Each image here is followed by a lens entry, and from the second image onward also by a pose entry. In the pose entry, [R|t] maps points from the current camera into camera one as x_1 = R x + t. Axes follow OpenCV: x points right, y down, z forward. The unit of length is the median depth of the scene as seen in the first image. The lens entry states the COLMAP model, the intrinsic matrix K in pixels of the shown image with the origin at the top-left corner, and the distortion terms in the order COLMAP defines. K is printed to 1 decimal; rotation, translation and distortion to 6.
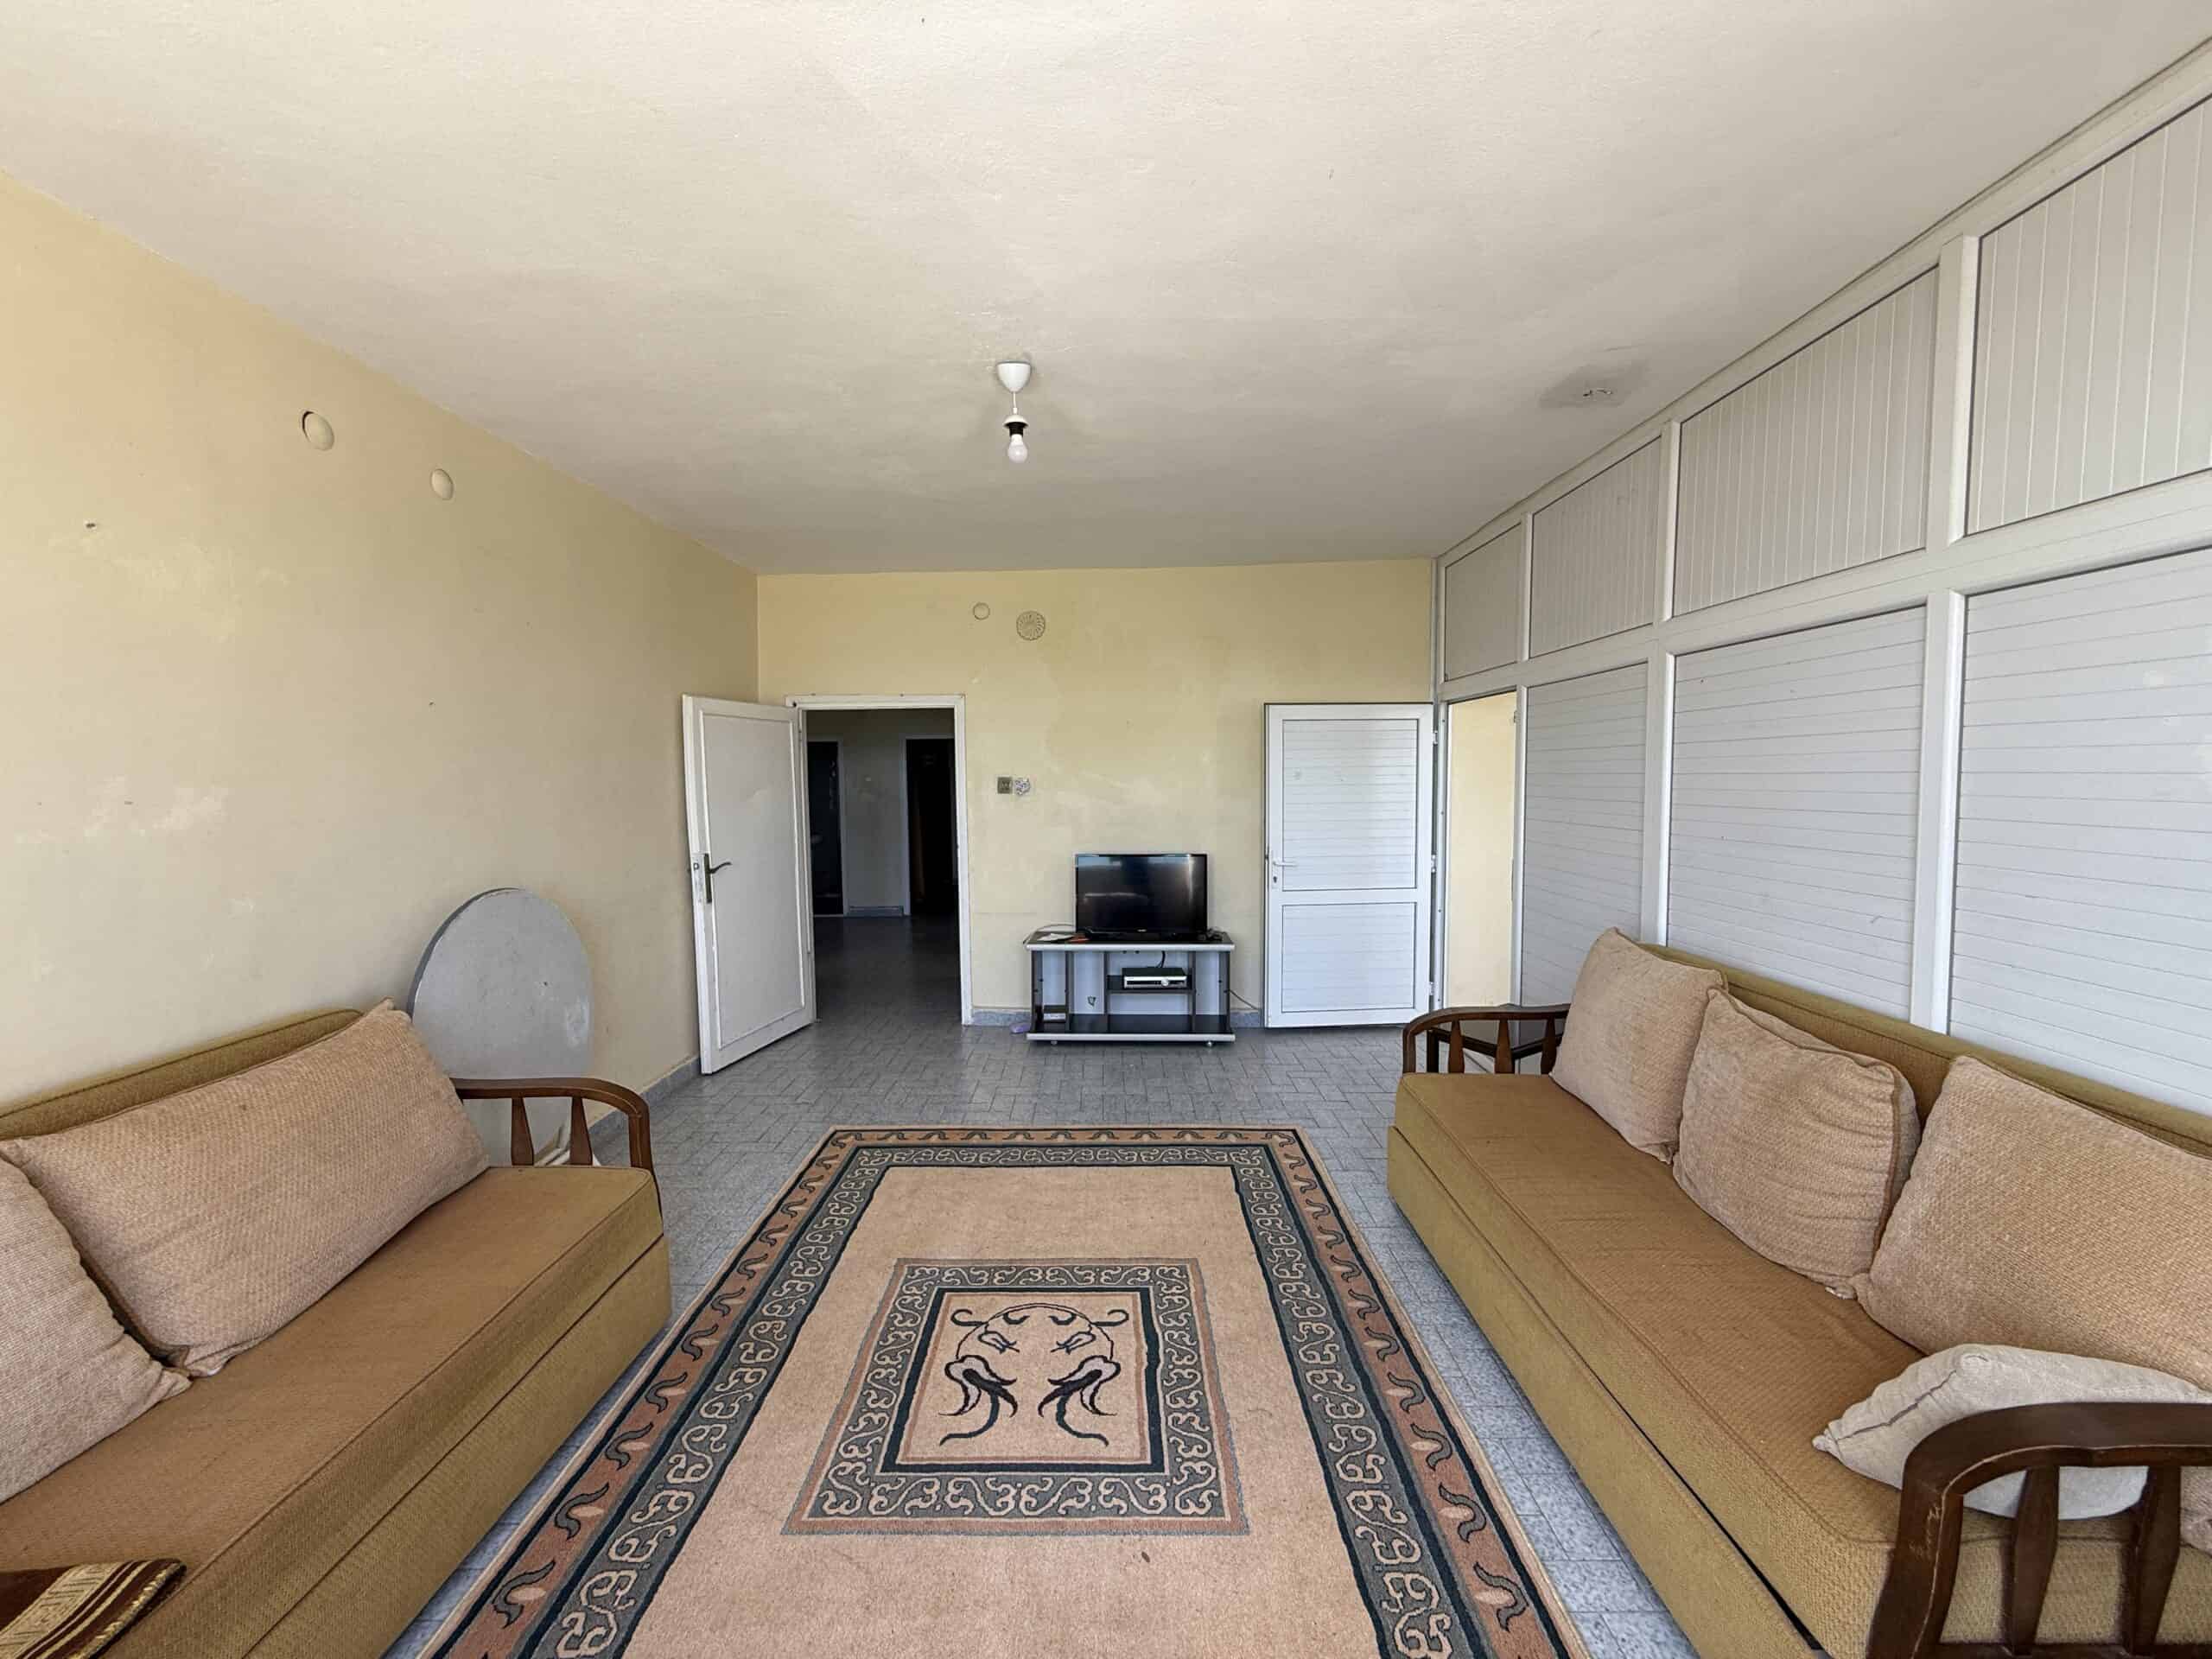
lens RADIAL K [[871.4, 0, 1104.0], [0, 871.4, 834.7], [0, 0, 1]] dist [-0.001869, 0.000491]
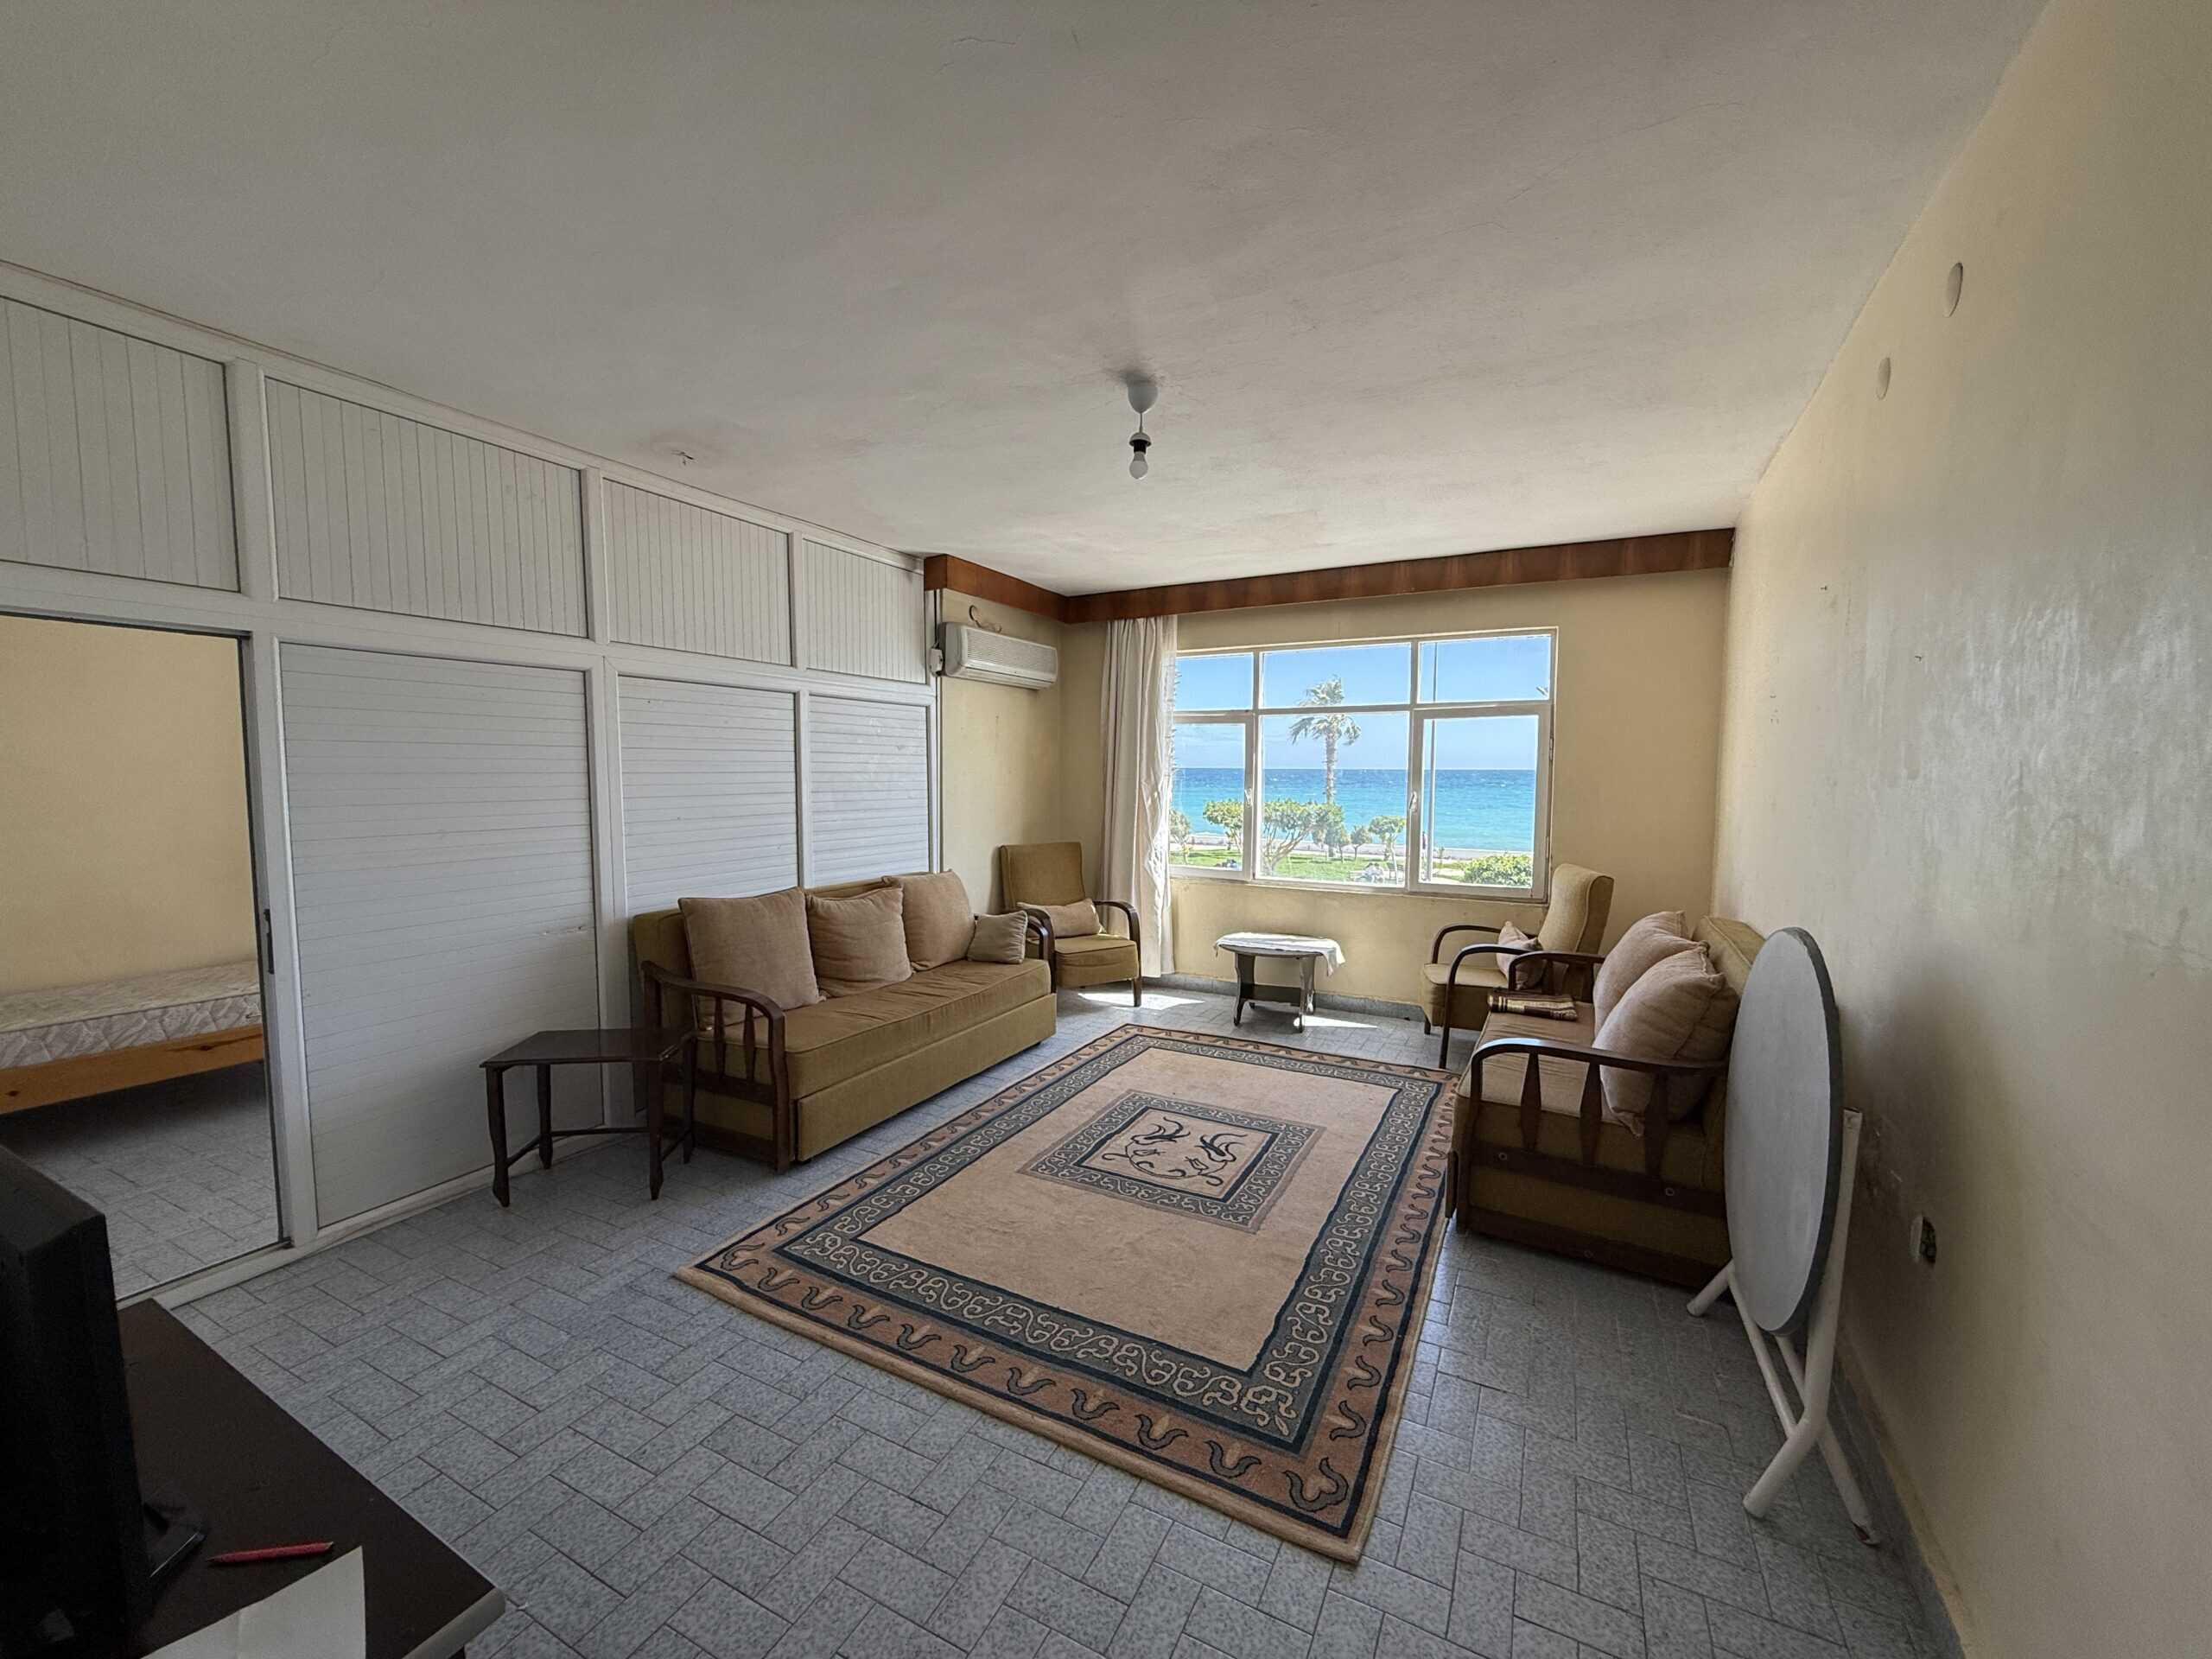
lens RADIAL K [[871.4, 0, 1107.8], [0, 871.4, 830.5], [0, 0, 1]] dist [-0.001869, 0.000491]
pose [[-0.890154, -0.024084, 0.455022, -0.615720], [0.036971, 0.991492, 0.124805, -0.144945], [-0.454157, 0.127918, -0.881691, 2.203481]]
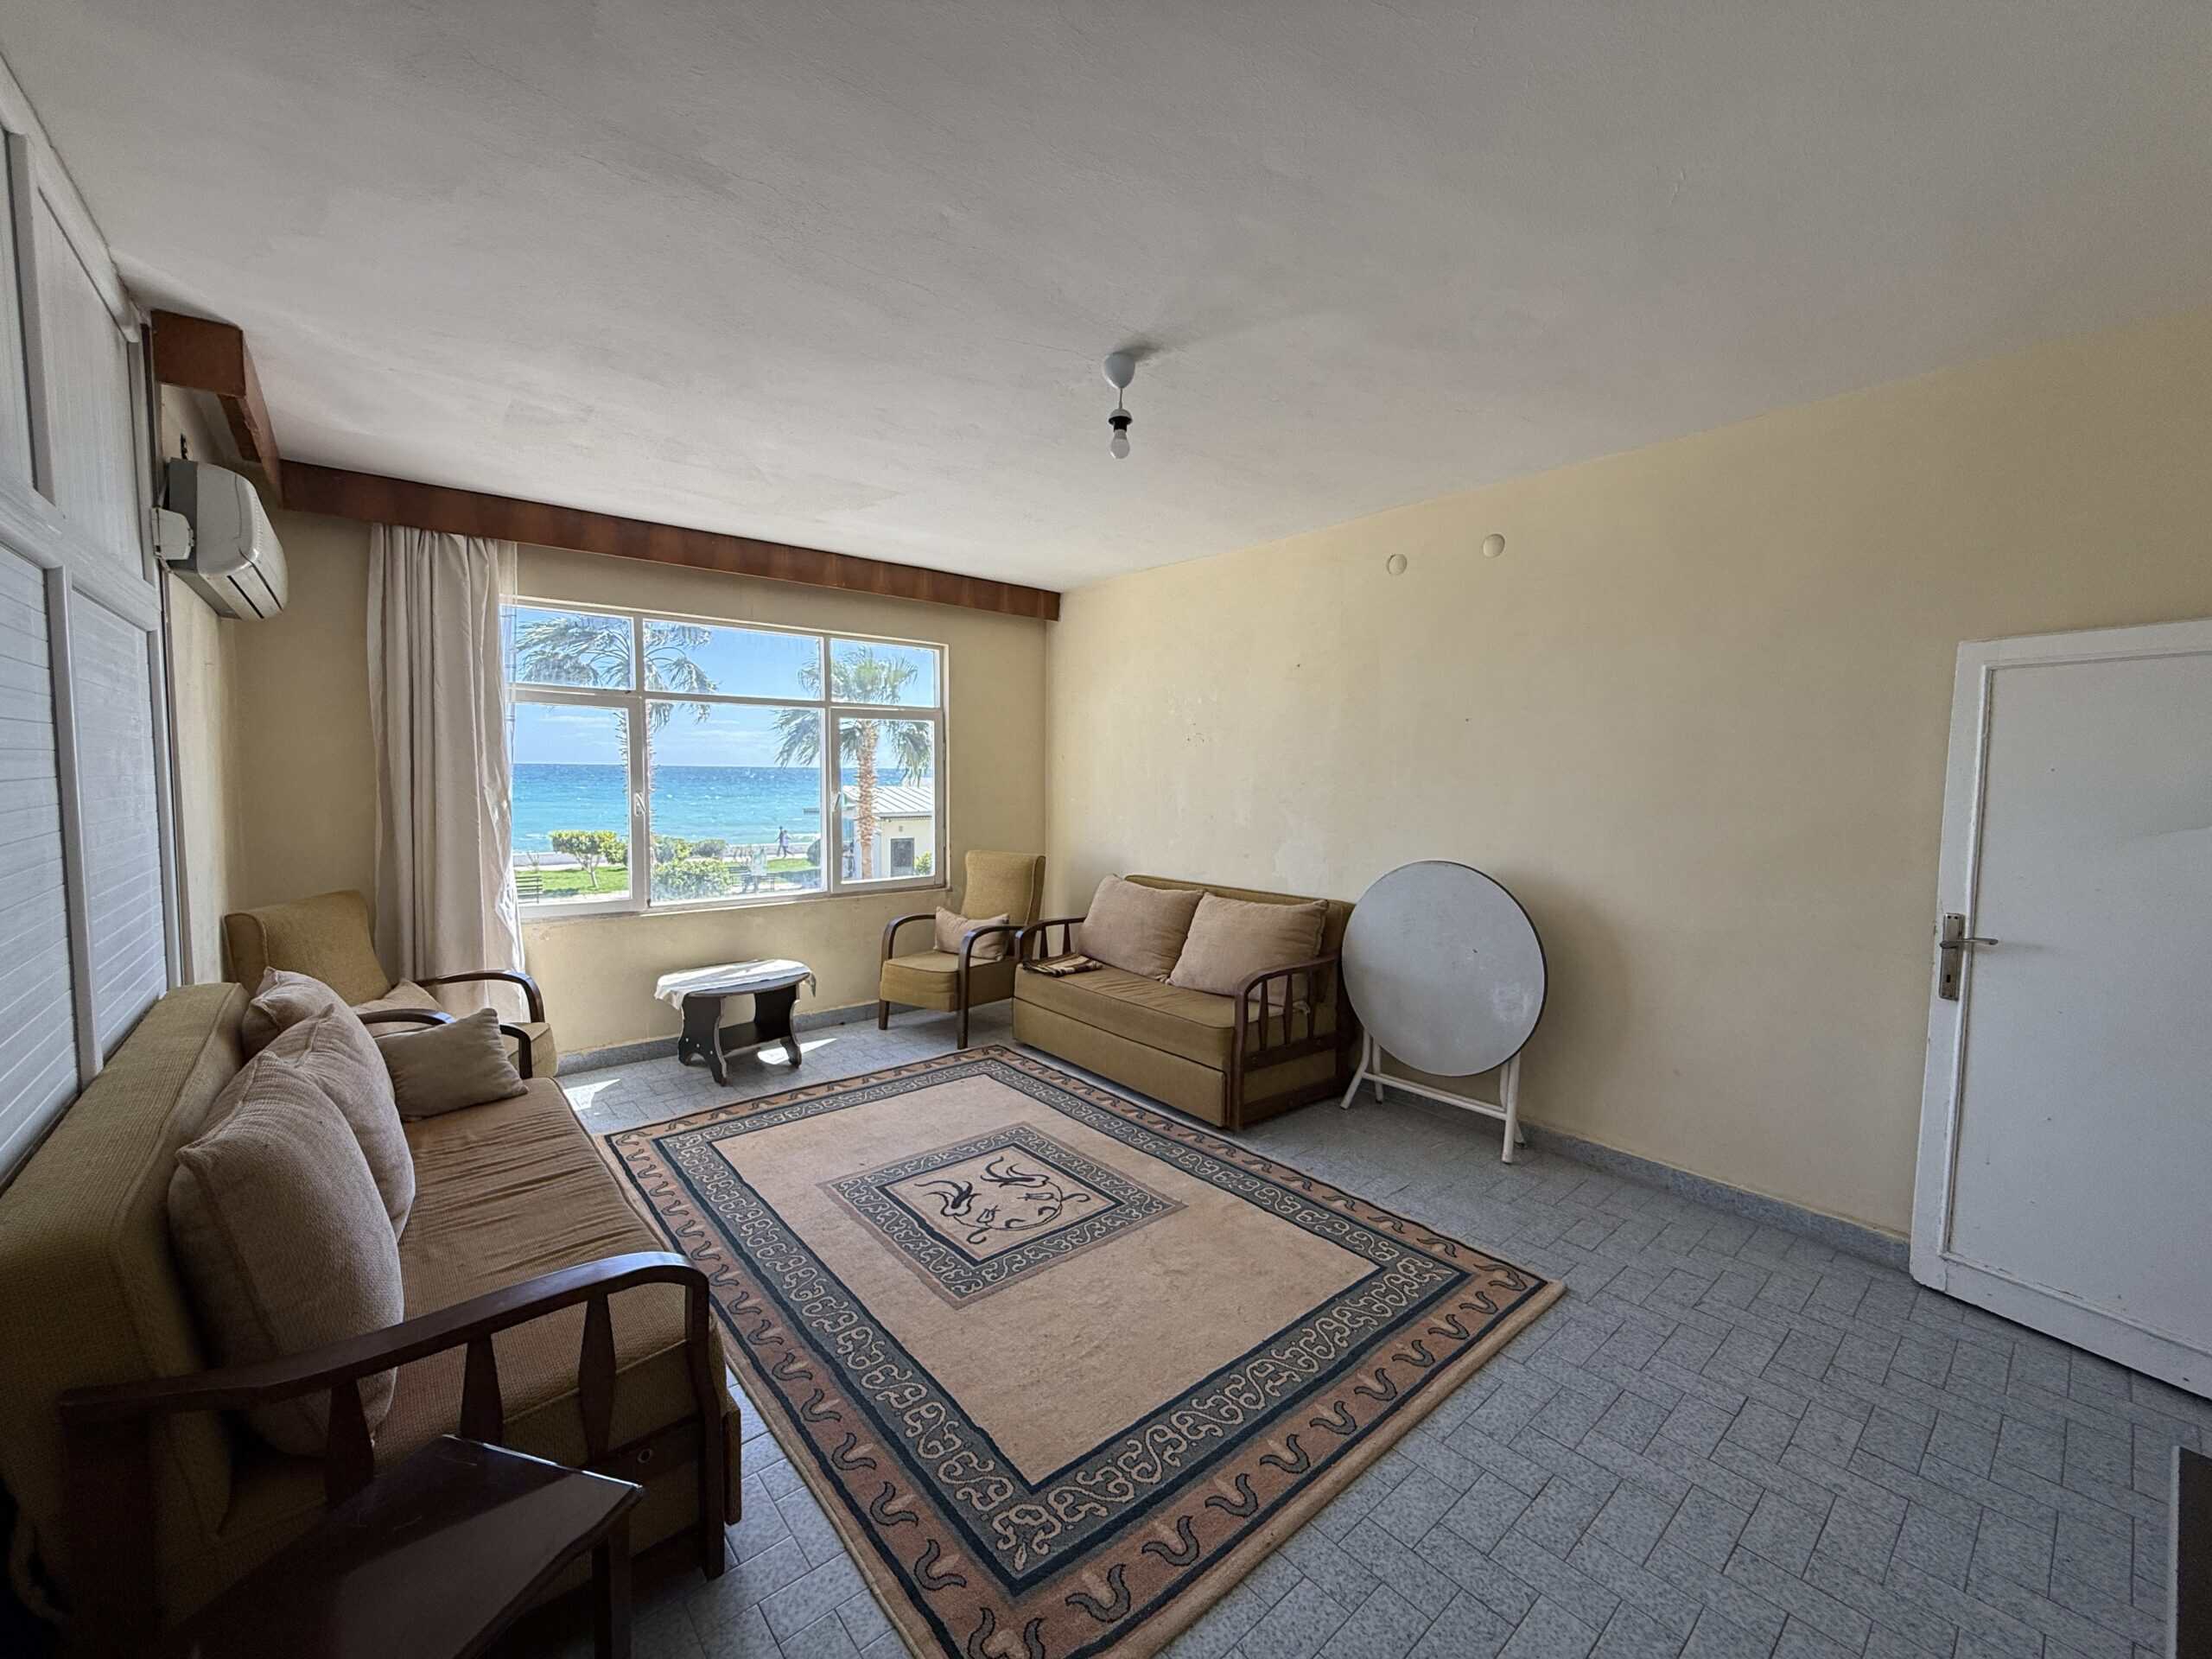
lens RADIAL K [[871.4, 0, 1097.6], [0, 871.4, 832.2], [0, 0, 1]] dist [-0.001869, 0.000491]
pose [[-0.759150, 0.049602, -0.649023, 0.632774], [-0.045491, 0.990611, 0.128919, -0.147121], [0.649324, 0.127394, -0.749766, 1.939709]]
